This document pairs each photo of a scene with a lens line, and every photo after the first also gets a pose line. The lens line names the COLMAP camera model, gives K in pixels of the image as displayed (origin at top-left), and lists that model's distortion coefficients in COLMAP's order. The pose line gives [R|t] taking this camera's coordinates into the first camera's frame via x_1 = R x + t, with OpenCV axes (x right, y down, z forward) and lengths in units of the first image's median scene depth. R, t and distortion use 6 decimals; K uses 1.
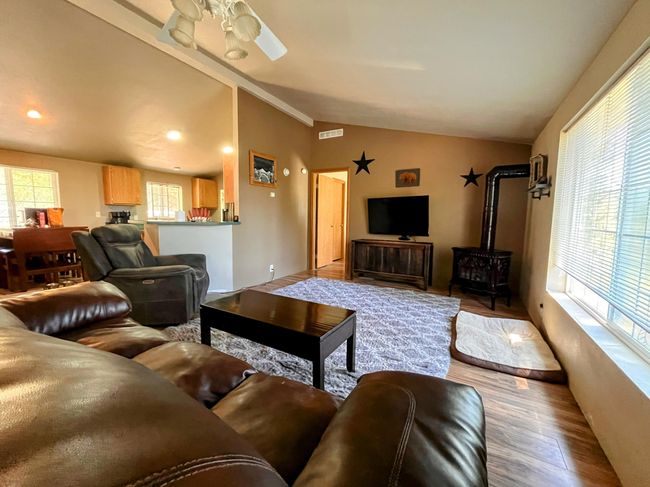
lens RADIAL K [[262.7, 0, 324.0], [0, 262.7, 244.3], [0, 0, 1]] dist [-0.002207, -0.000169]
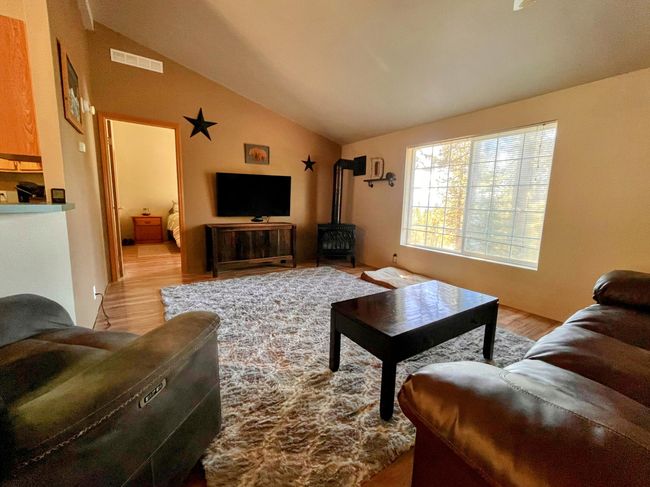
lens RADIAL K [[262.7, 0, 325.7], [0, 262.7, 244.0], [0, 0, 1]] dist [-0.002207, -0.000169]
pose [[0.457240, -0.140661, 0.878149, -0.442061], [0.073250, 0.990015, 0.120439, -0.033159], [-0.886322, 0.009255, 0.462978, 0.364804]]
